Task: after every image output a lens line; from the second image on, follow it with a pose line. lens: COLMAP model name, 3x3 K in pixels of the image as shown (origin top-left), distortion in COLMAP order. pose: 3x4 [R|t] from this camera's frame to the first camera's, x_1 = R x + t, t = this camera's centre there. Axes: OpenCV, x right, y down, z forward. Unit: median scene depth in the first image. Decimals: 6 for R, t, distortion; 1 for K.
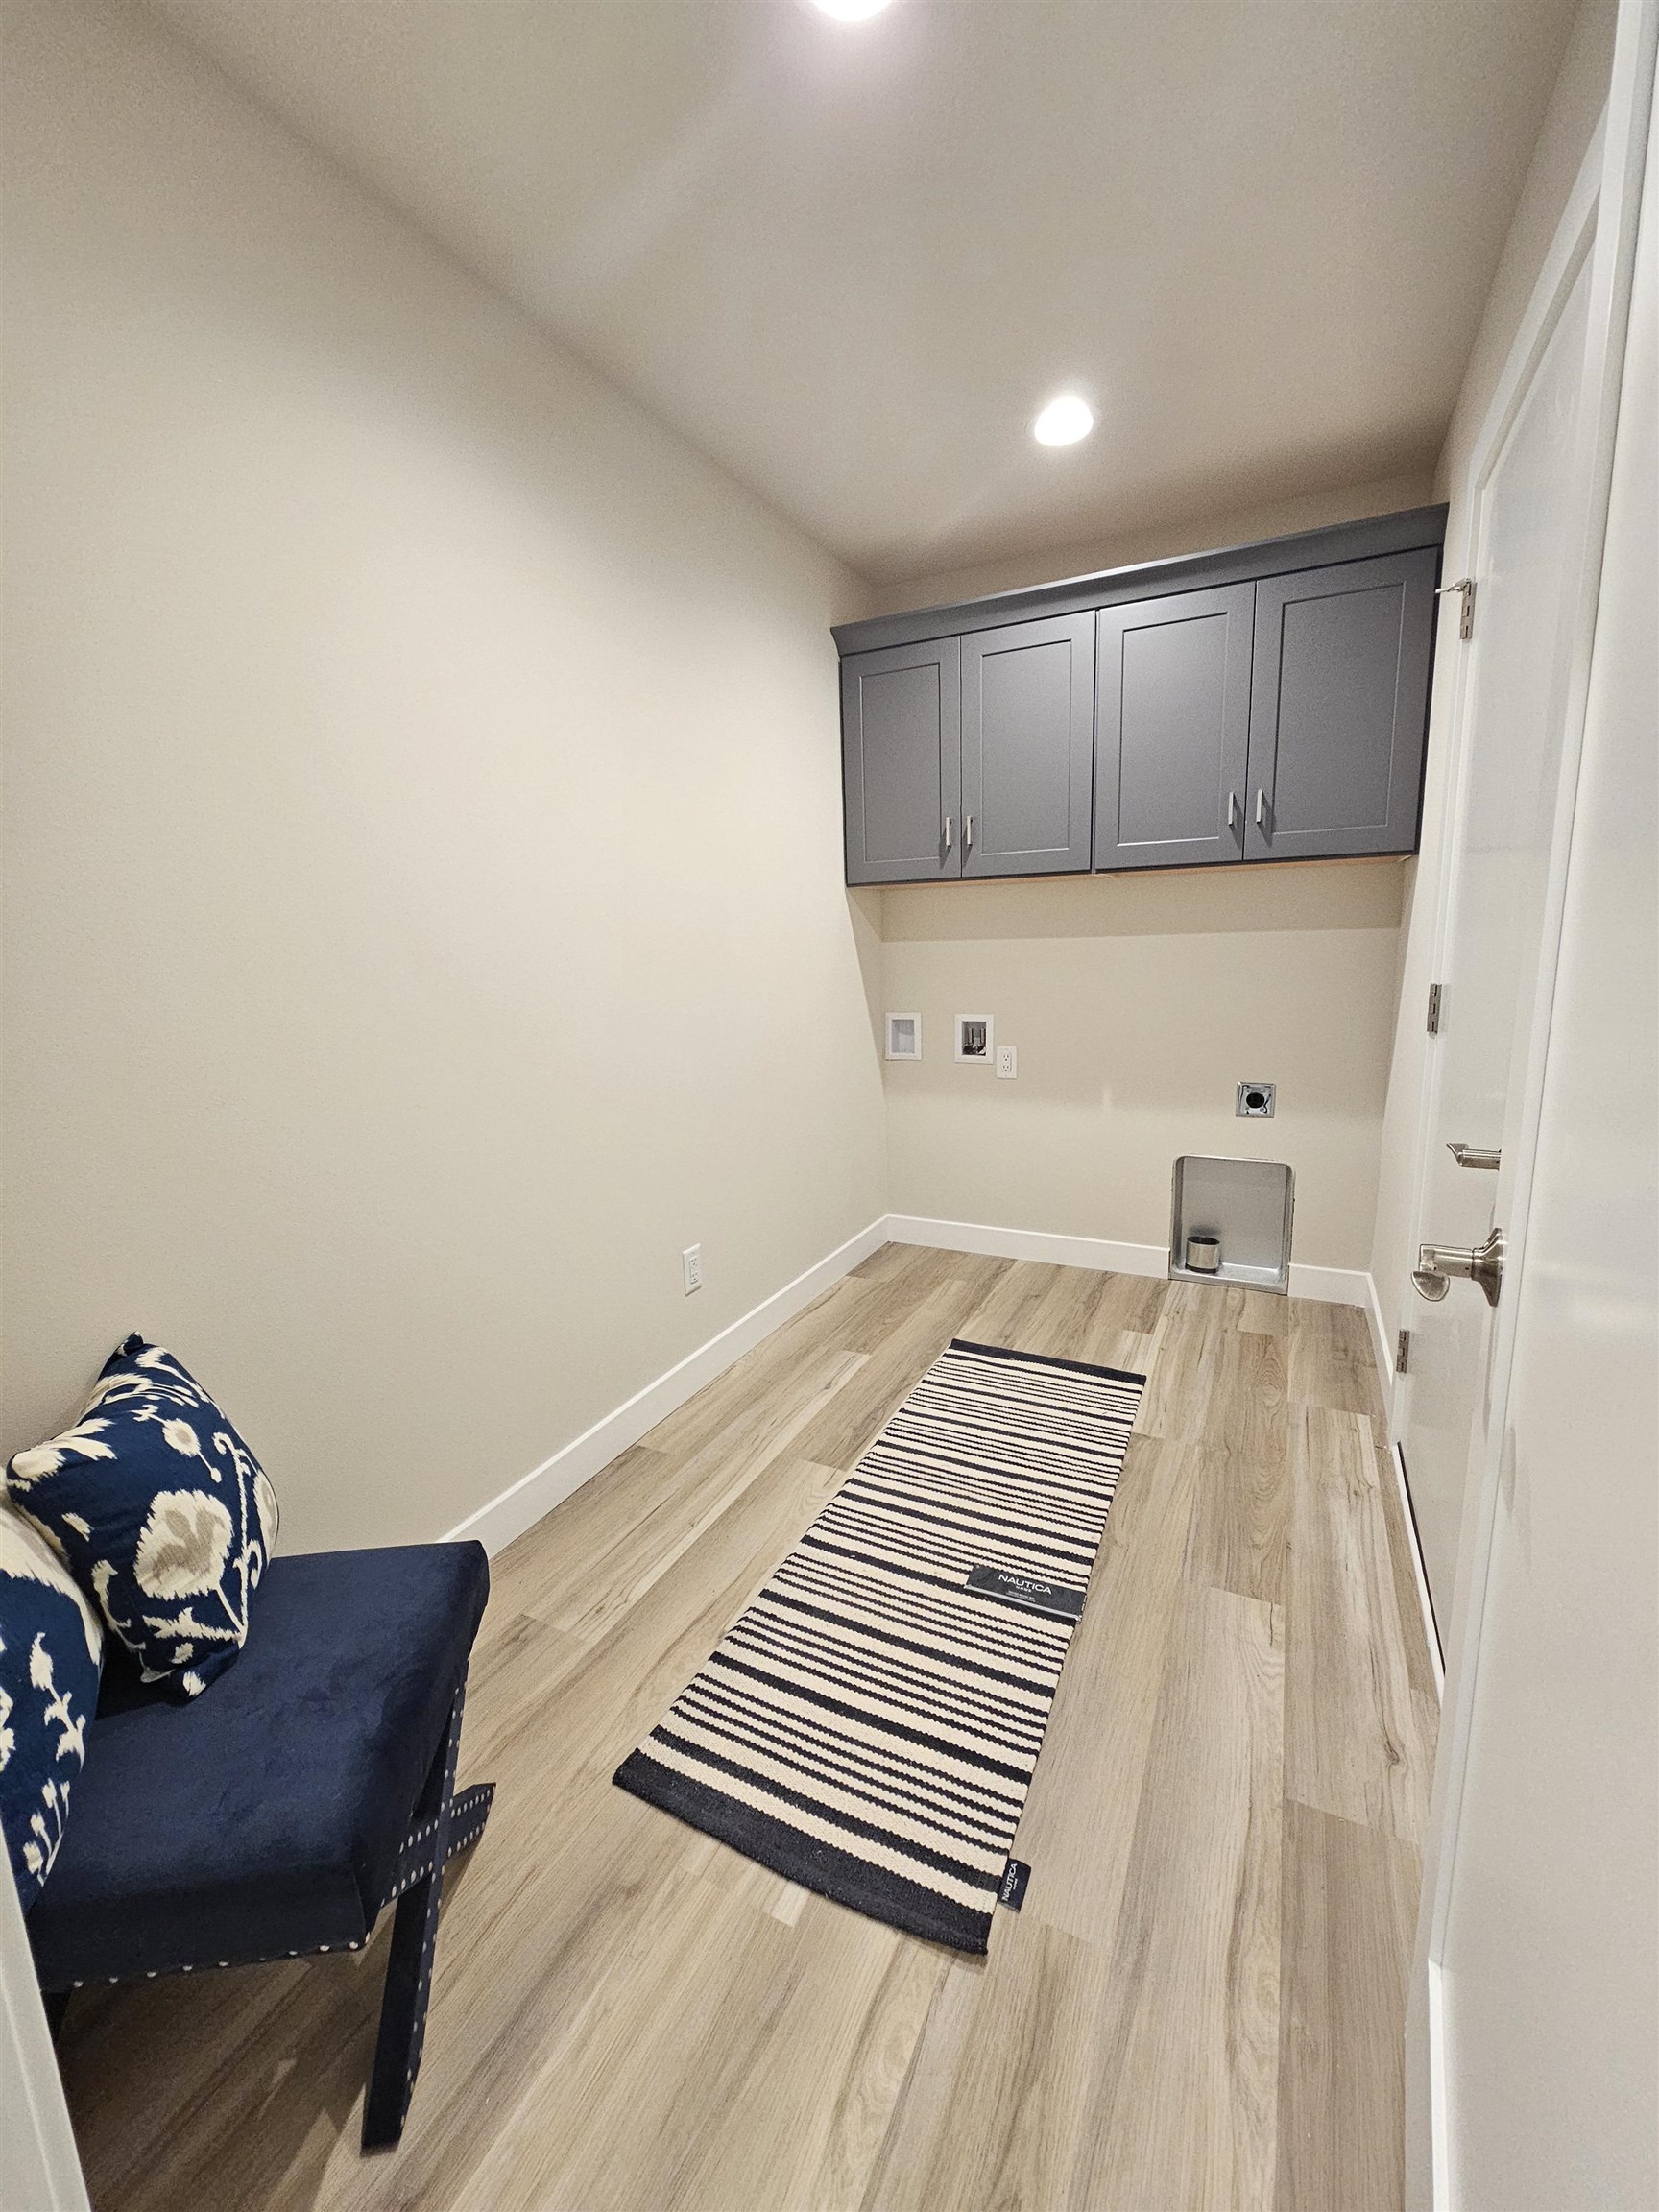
lens RADIAL K [[867.4, 0, 834.4], [0, 867.4, 1076.4], [0, 0, 1]] dist [0.000607, 0.000278]
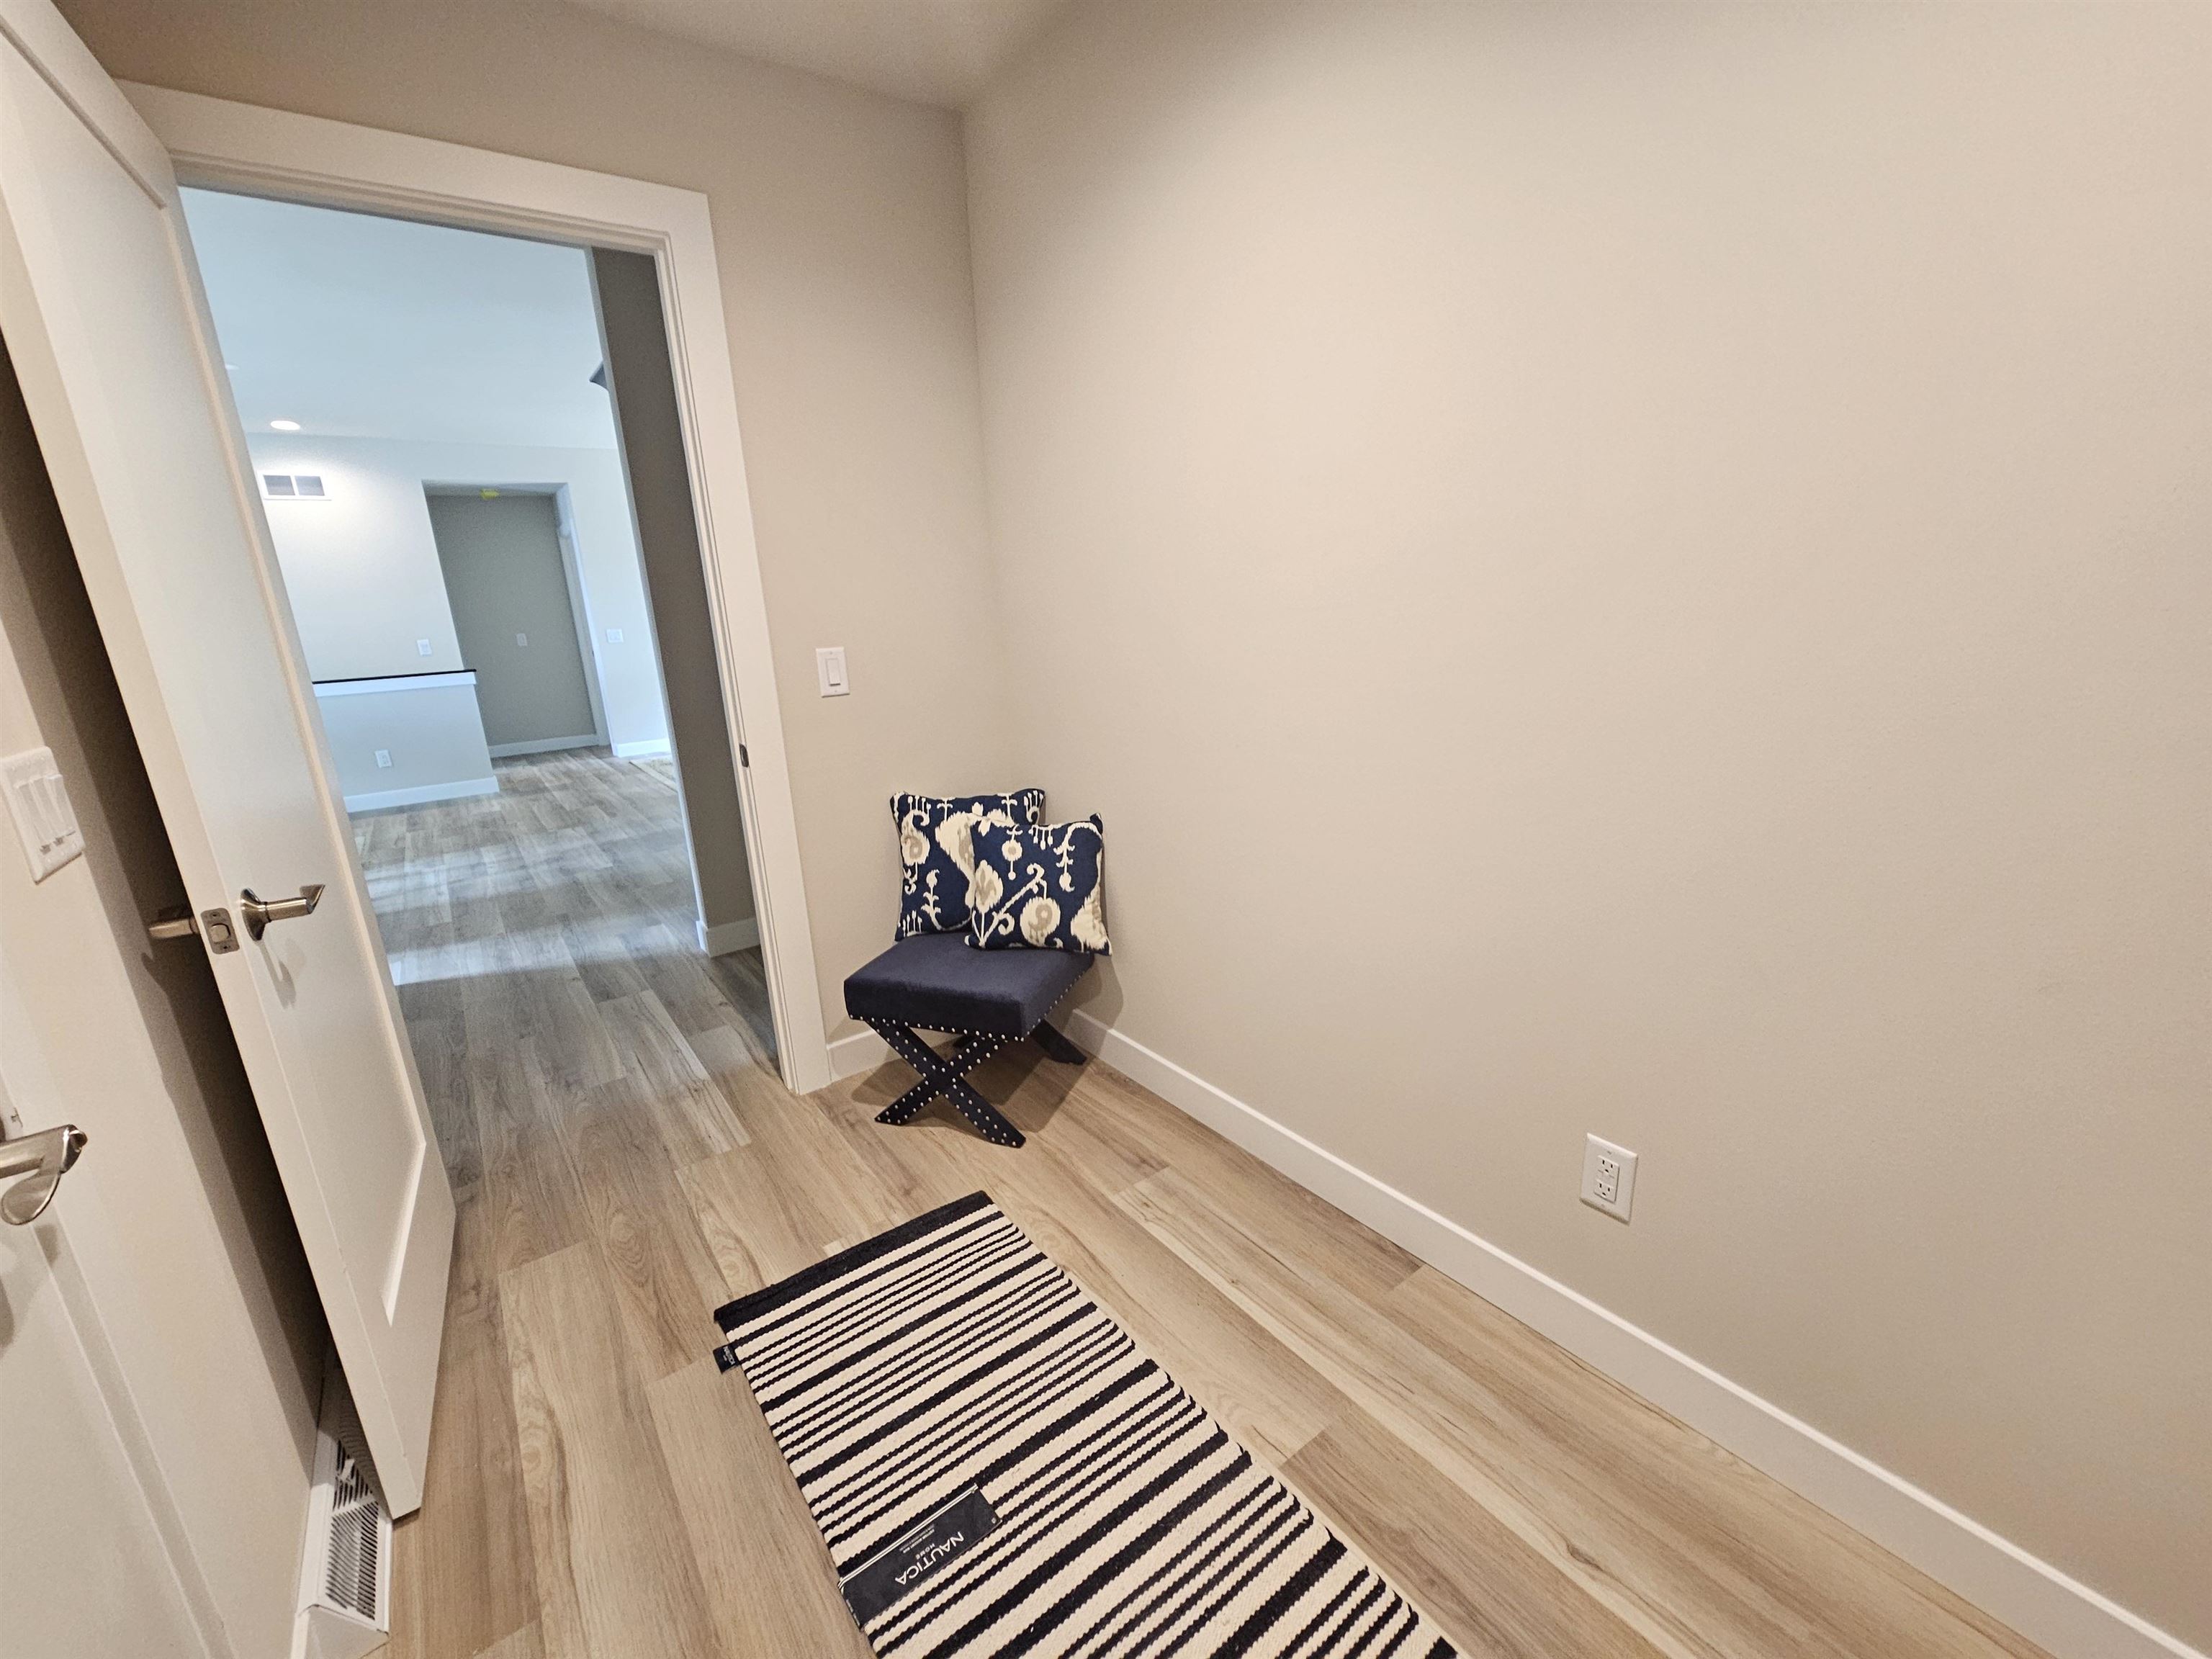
lens RADIAL K [[907.7, 0, 1105.8], [0, 907.7, 837.7], [0, 0, 1]] dist [-0.000275, 0.001308]
pose [[-0.431891, 0.289170, -0.854313, 0.719526], [-0.085989, 0.929694, 0.358156, -0.294474], [0.897818, 0.228145, -0.376661, 1.462112]]
